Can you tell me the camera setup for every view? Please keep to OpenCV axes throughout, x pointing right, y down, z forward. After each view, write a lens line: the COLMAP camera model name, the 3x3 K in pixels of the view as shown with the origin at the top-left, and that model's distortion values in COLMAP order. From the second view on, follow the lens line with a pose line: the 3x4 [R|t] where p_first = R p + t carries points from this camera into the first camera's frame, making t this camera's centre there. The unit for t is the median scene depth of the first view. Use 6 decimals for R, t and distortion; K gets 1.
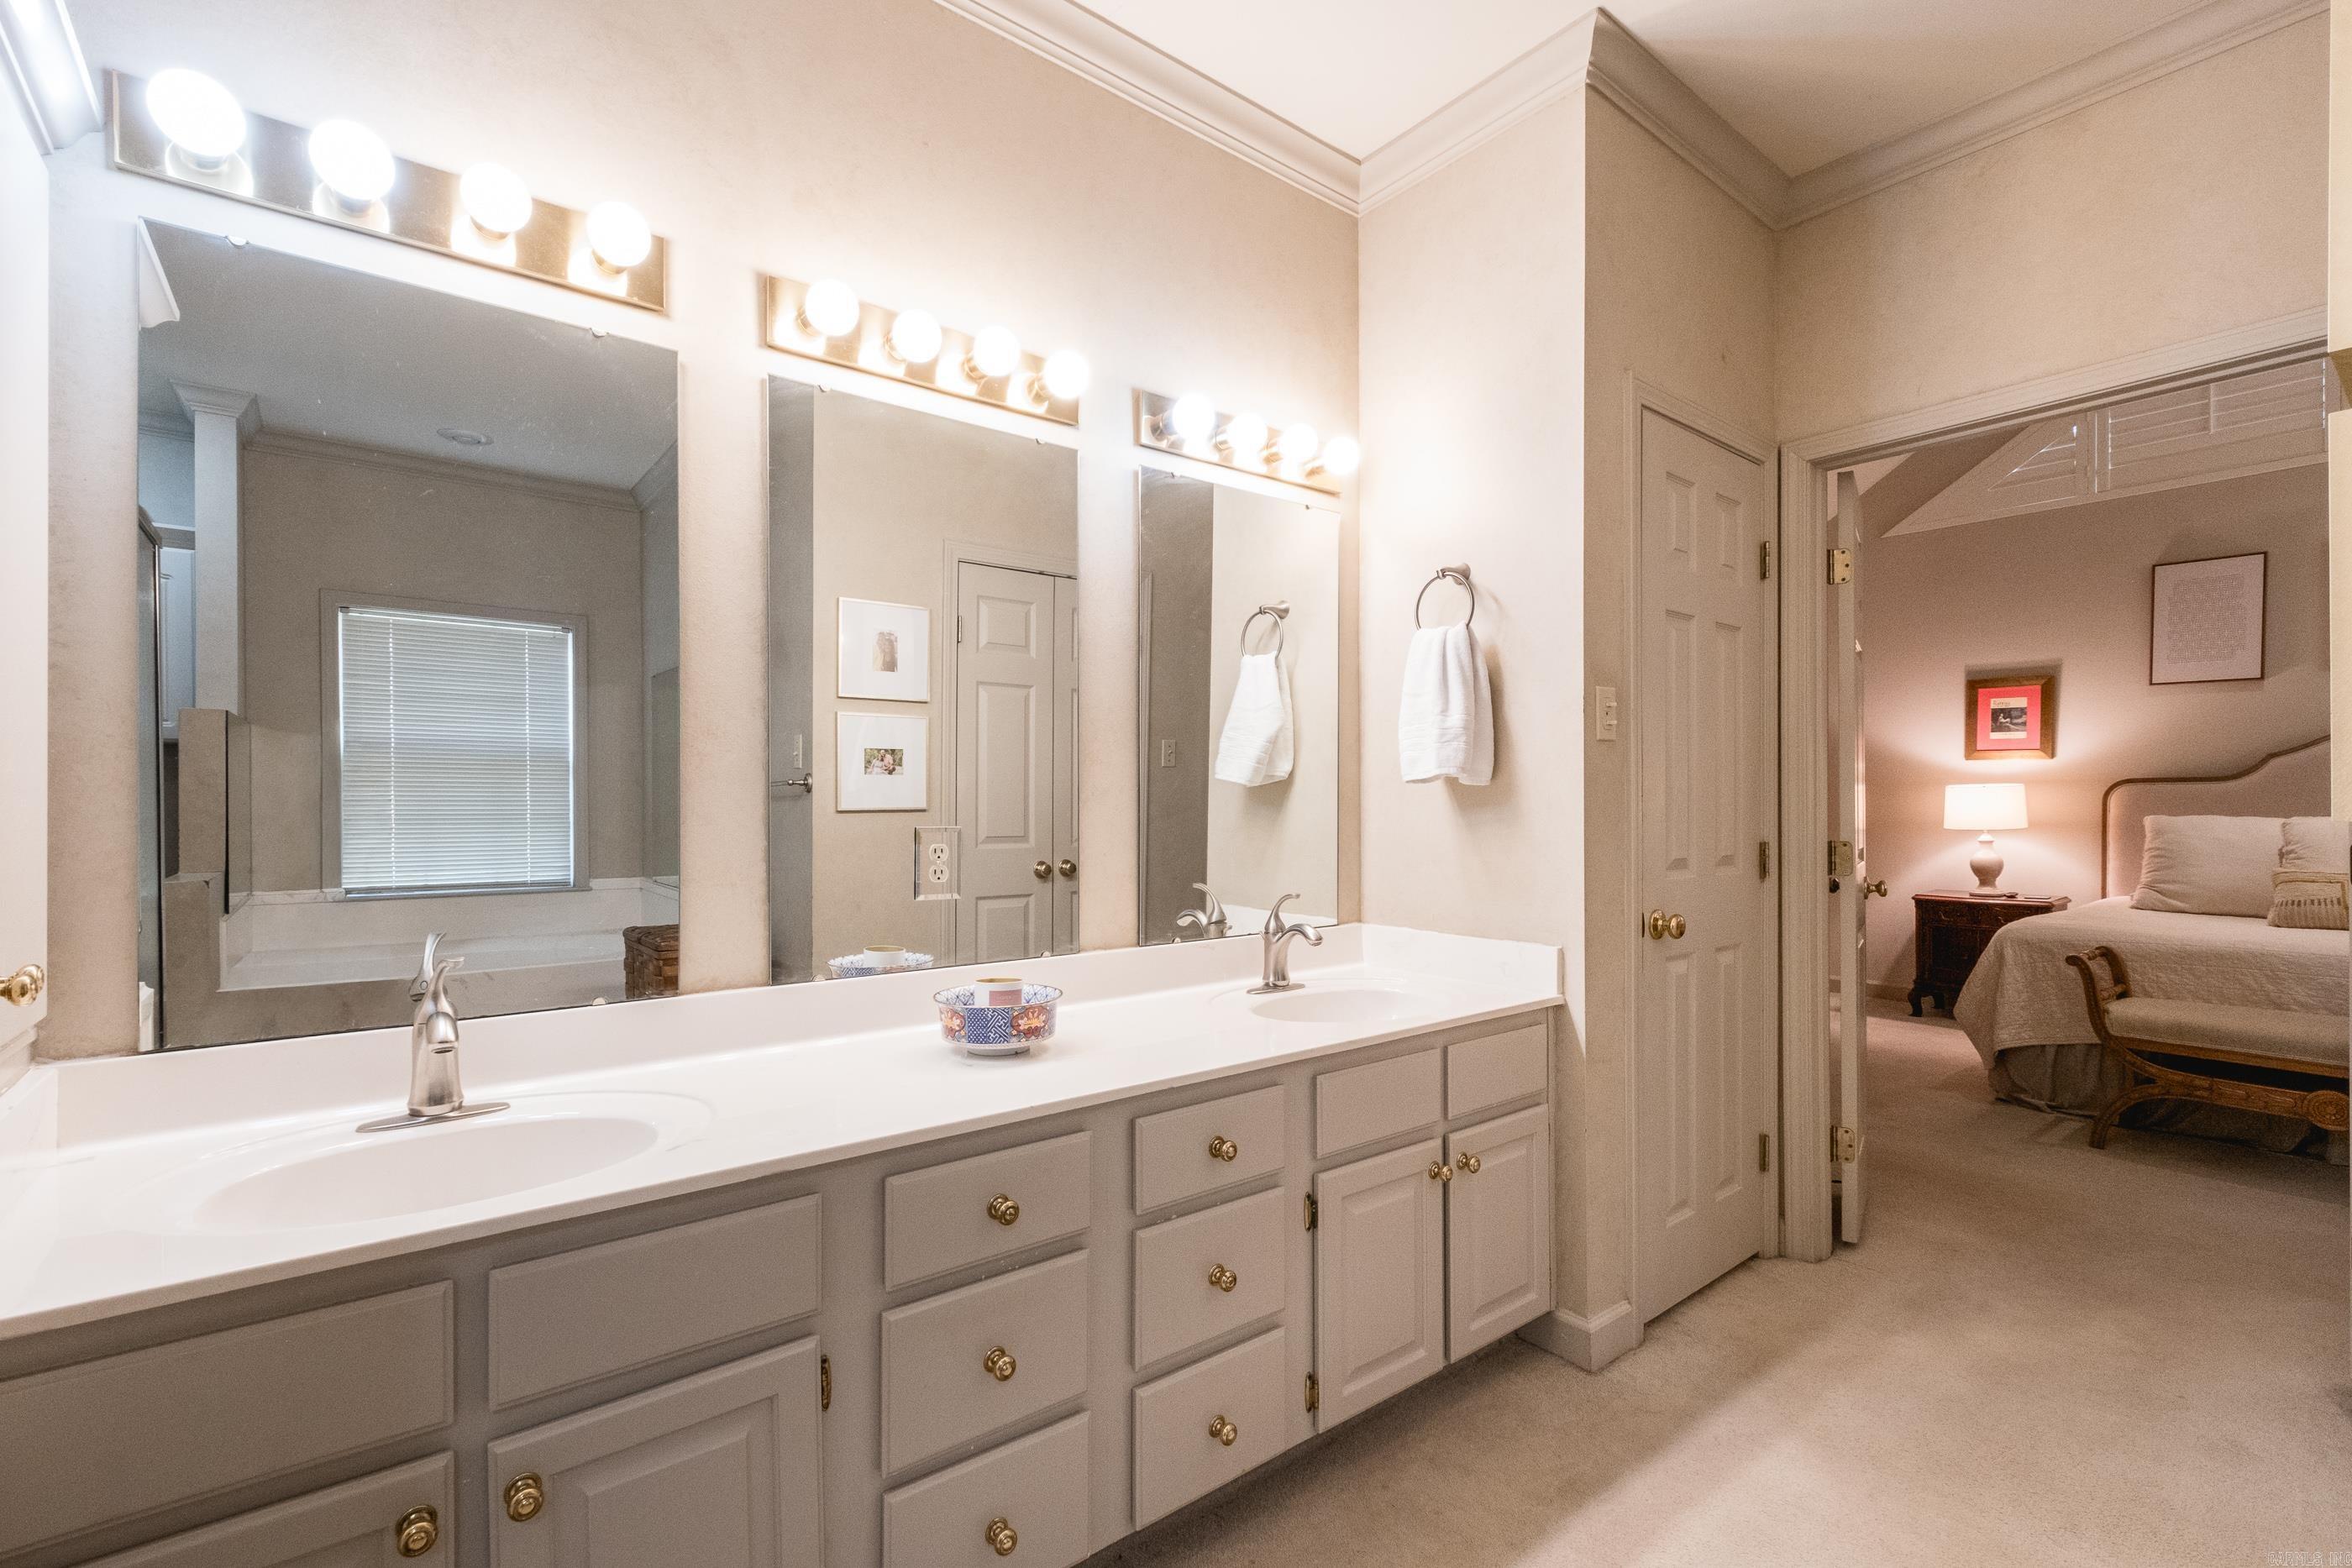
lens RADIAL K [[1045.5, 0, 1182.7], [0, 1045.5, 802.7], [0, 0, 1]] dist [-0.002565, -0.000657]
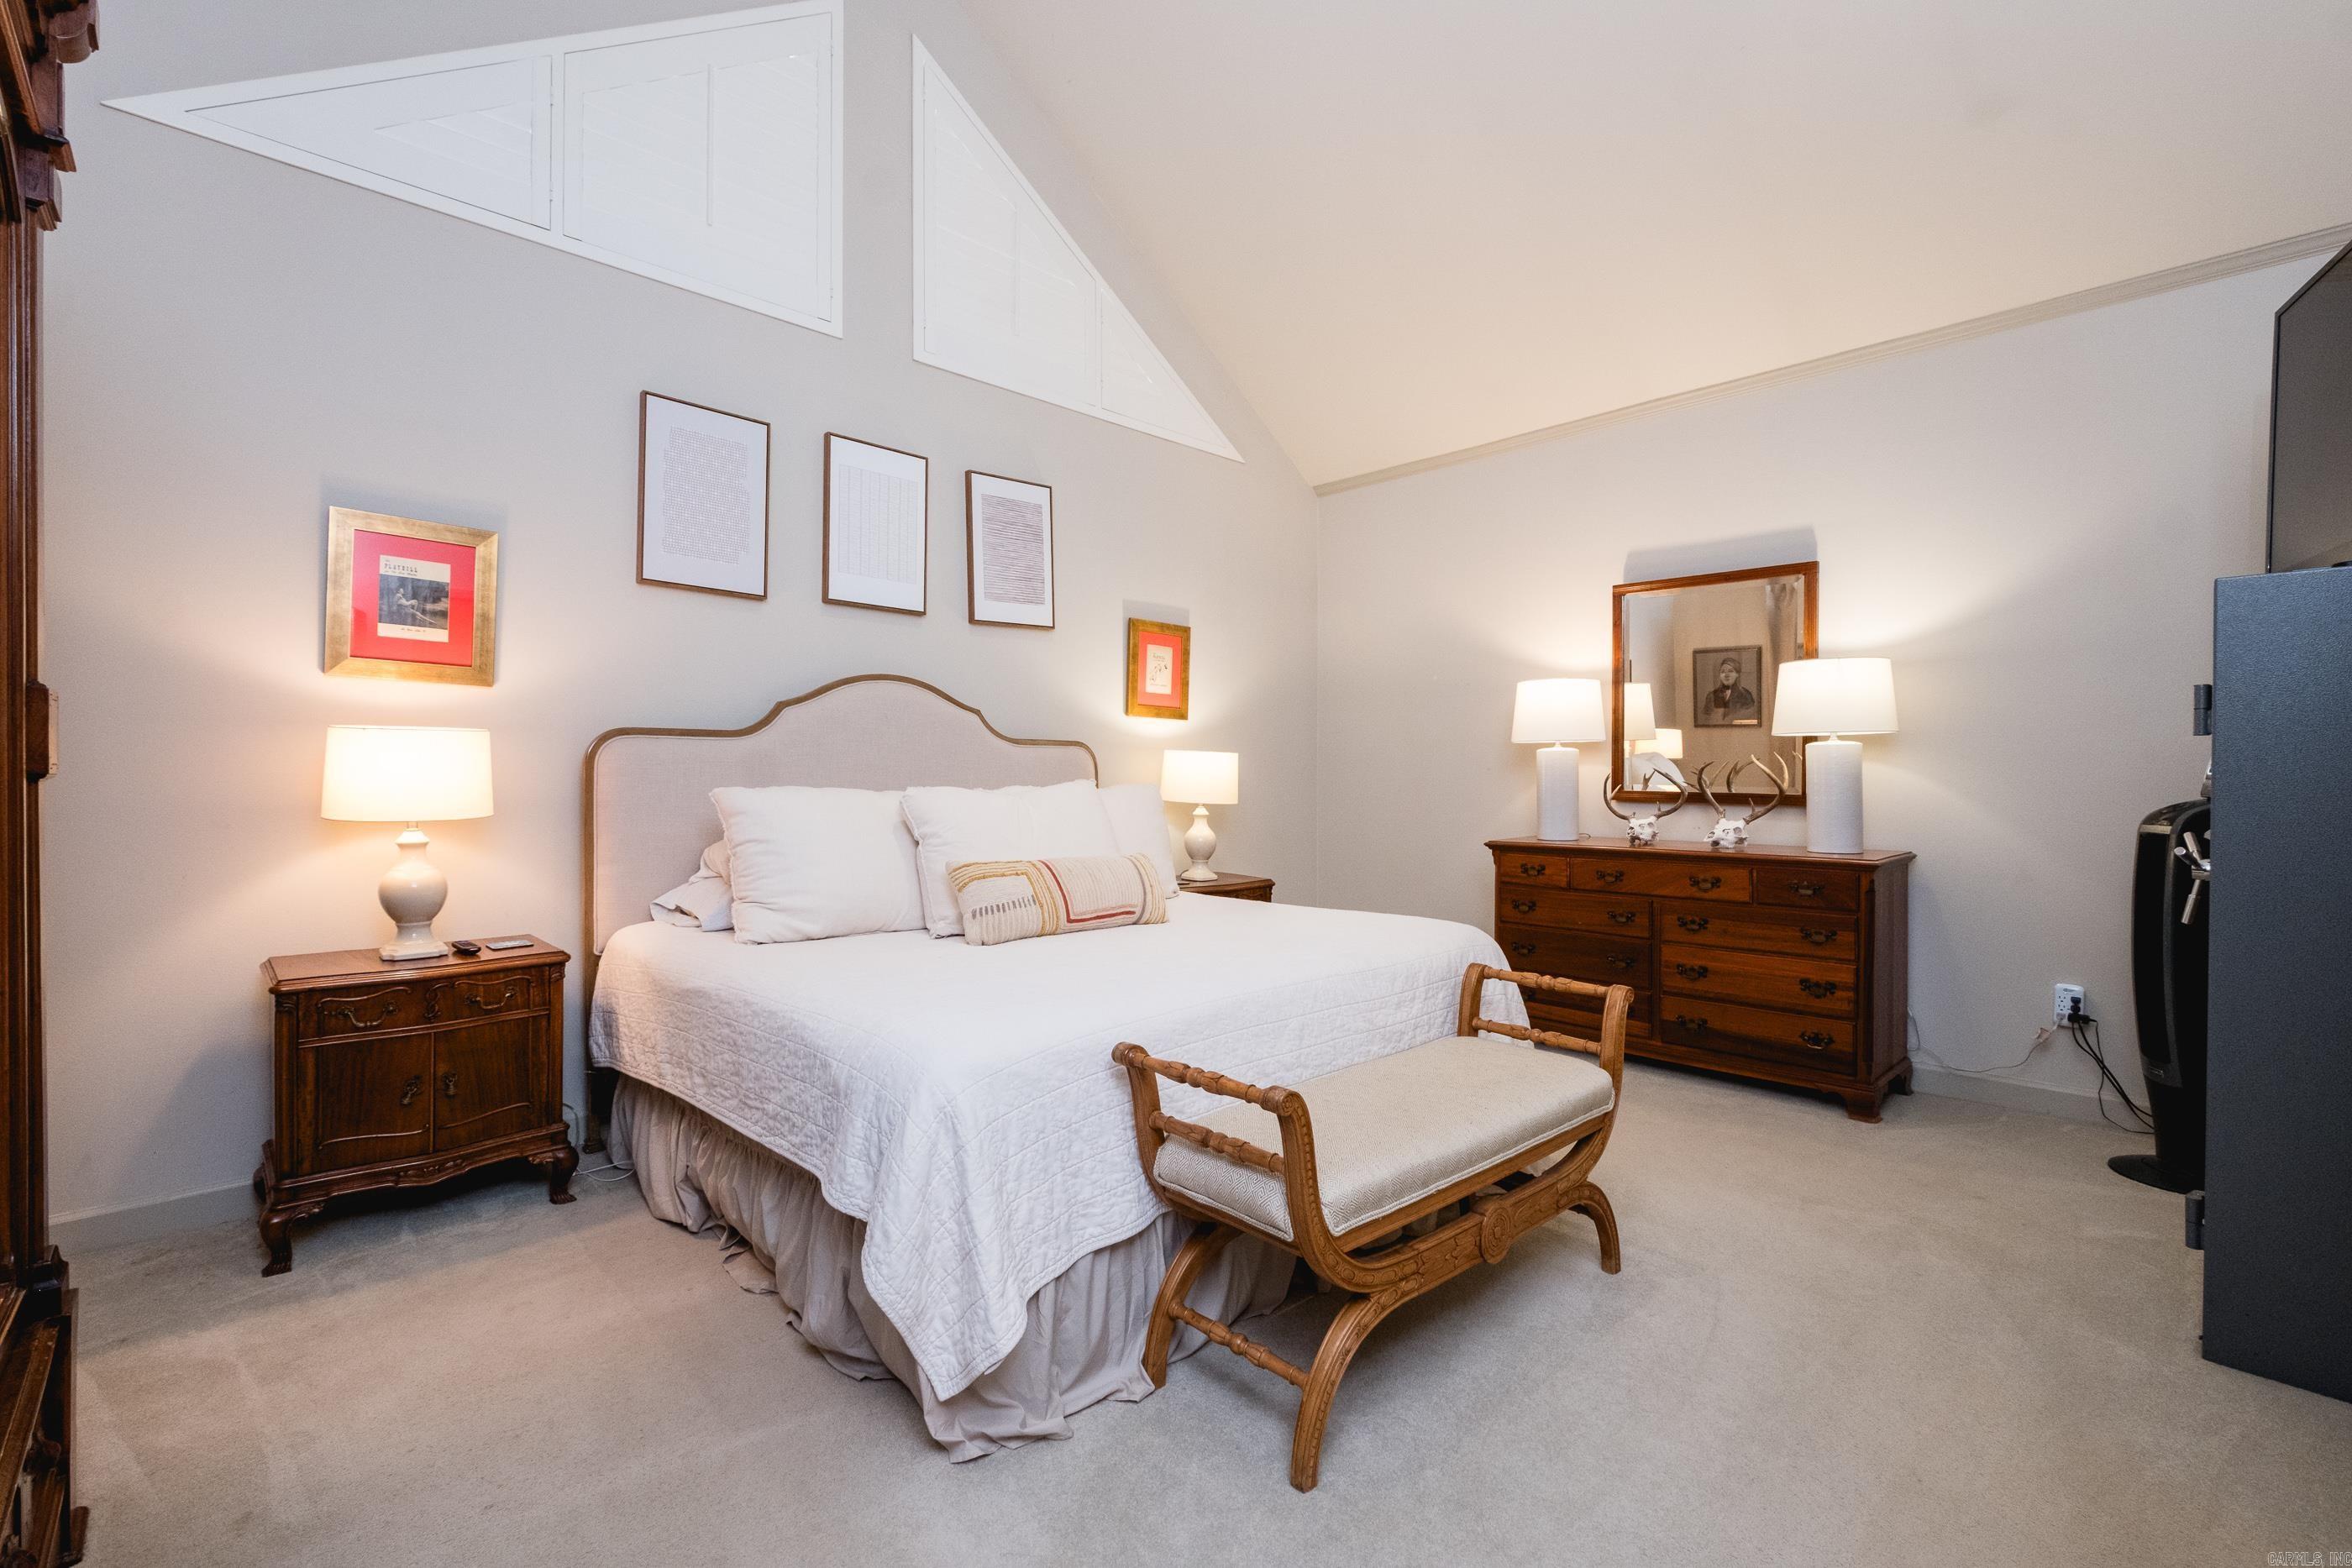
lens RADIAL K [[1024.8, 0, 1181.7], [0, 1024.8, 775.0], [0, 0, 1]] dist [0.002762, -0.000080]
pose [[-0.098435, 0.003614, 0.995137, 0.261167], [-0.002896, 0.999988, -0.003918, 0.005681], [-0.995139, -0.003268, -0.098423, 0.697952]]
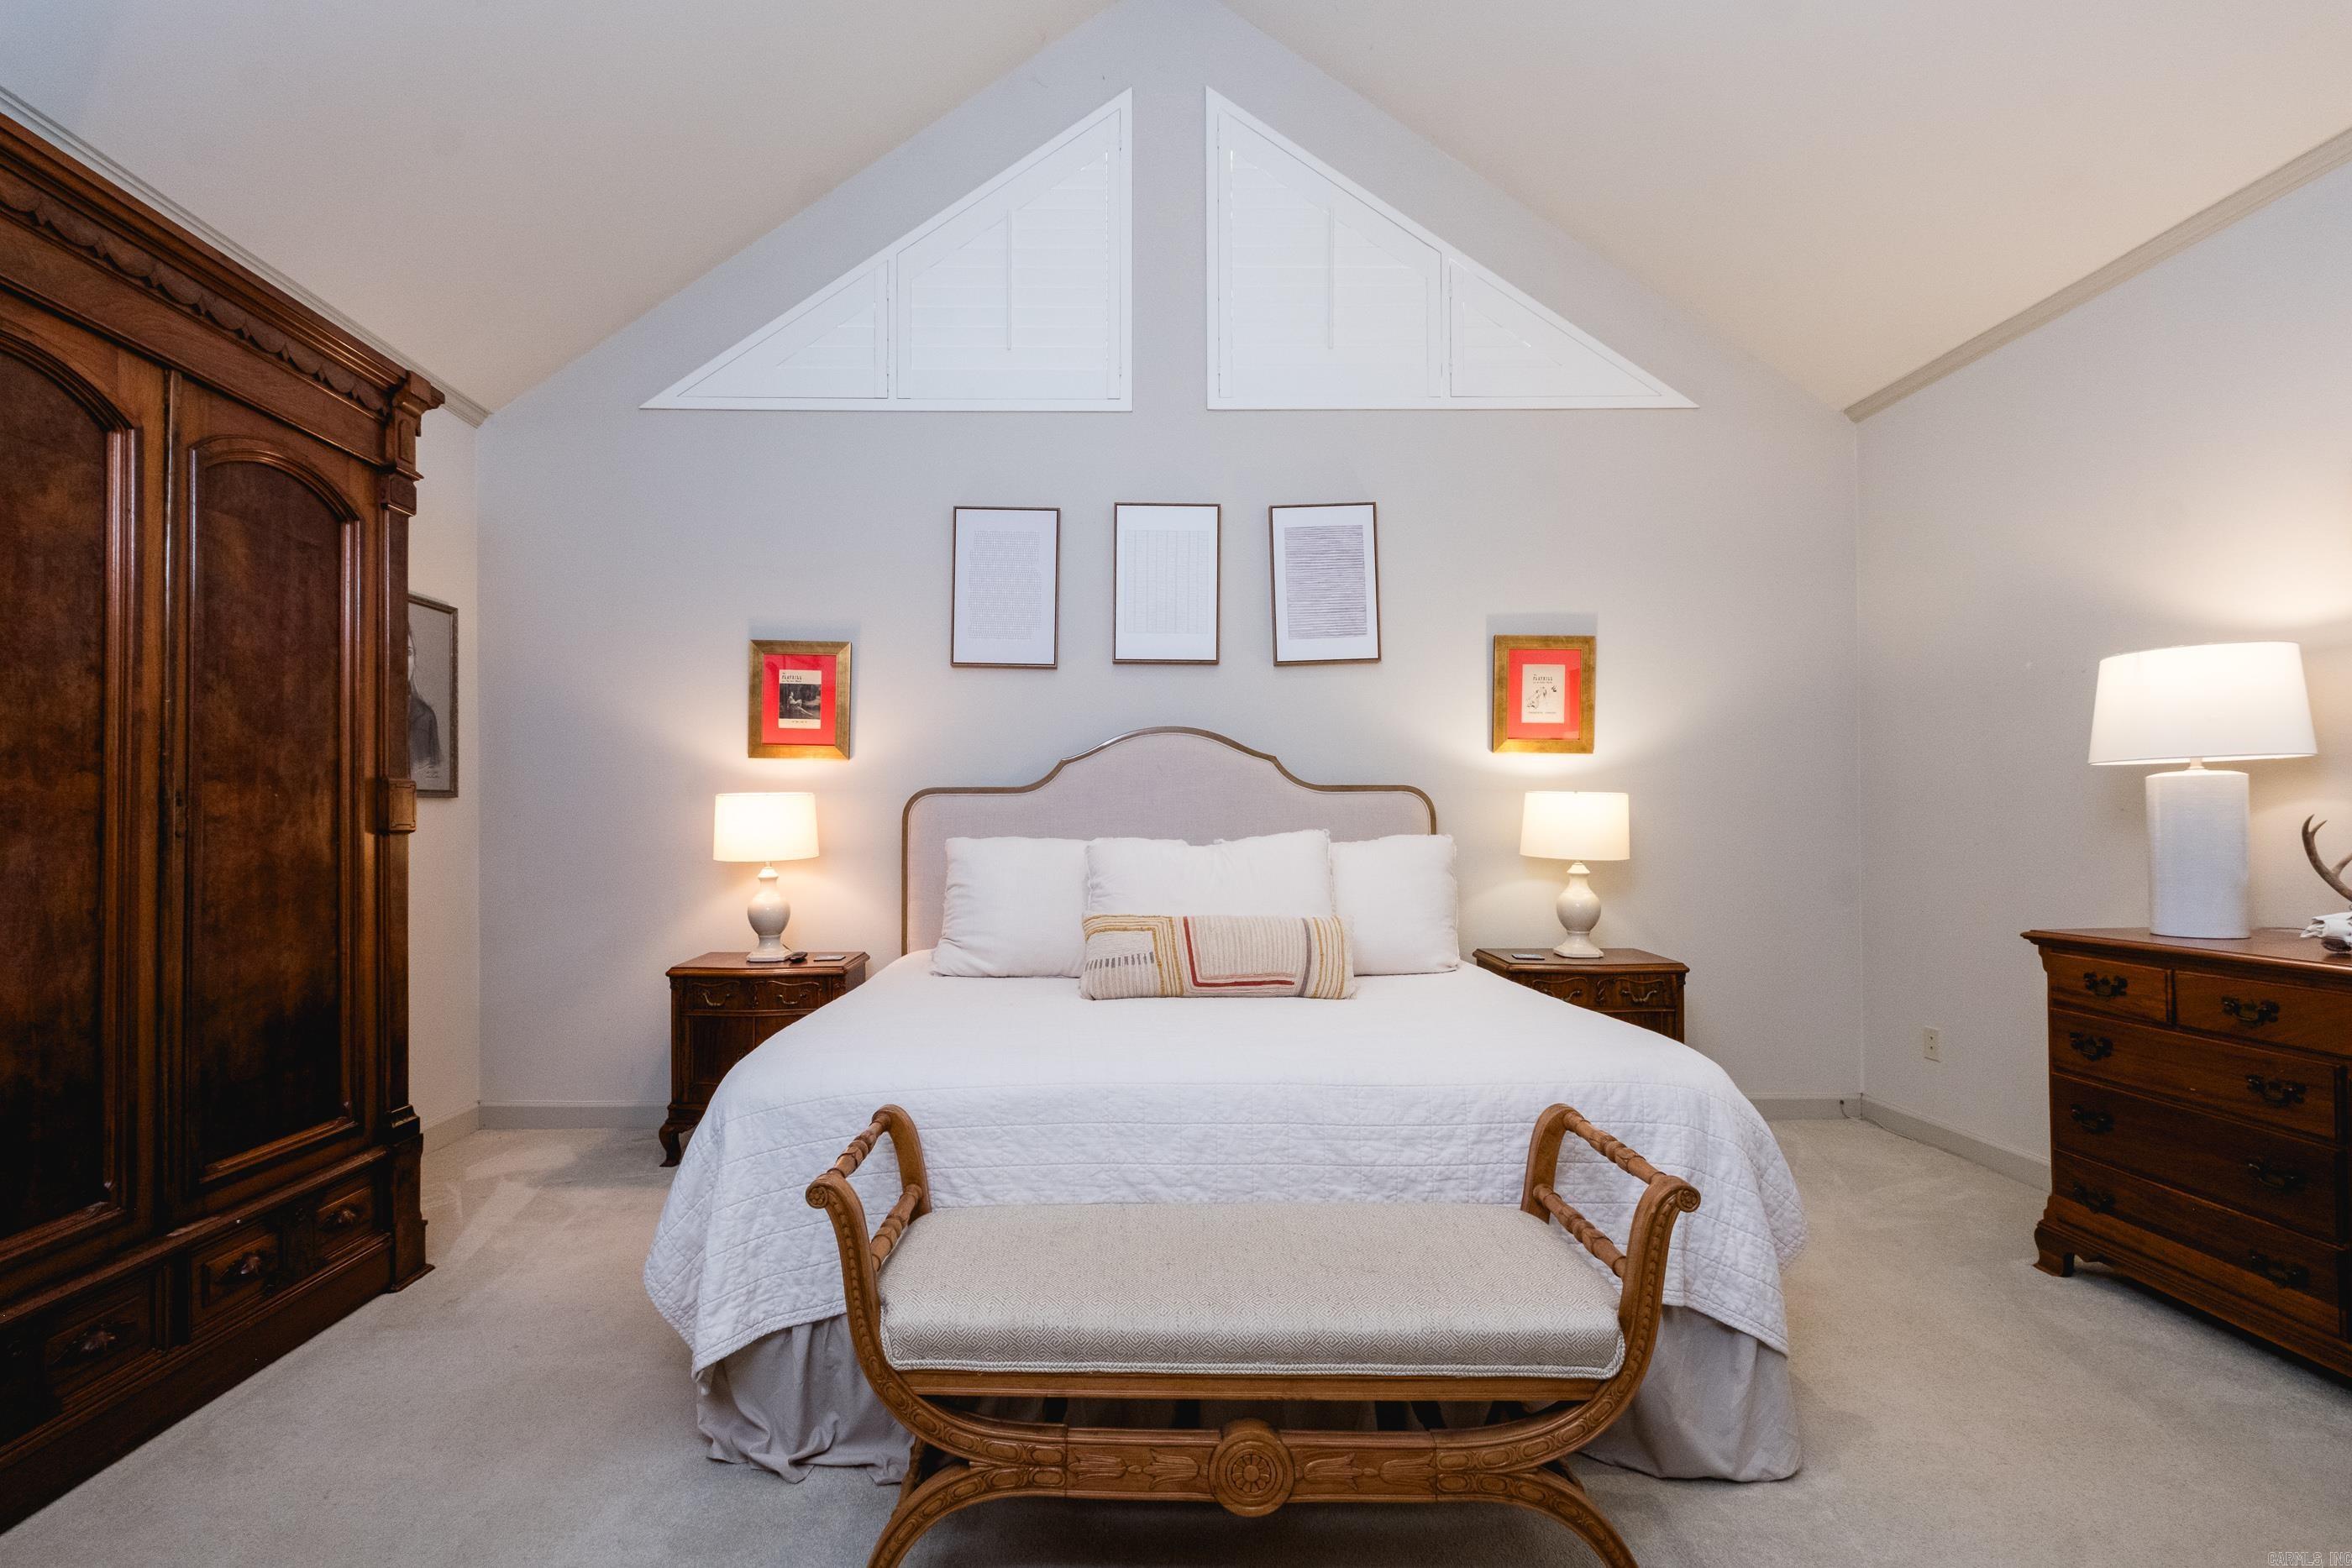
lens RADIAL K [[1044.2, 0, 1124.0], [0, 1044.2, 810.4], [0, 0, 1]] dist [0.008001, -0.000179]
pose [[0.609517, 0.010426, 0.792704, 0.381705], [0.001517, 0.999896, -0.014318, 0.003413], [-0.792772, 0.009929, 0.609438, 0.416013]]
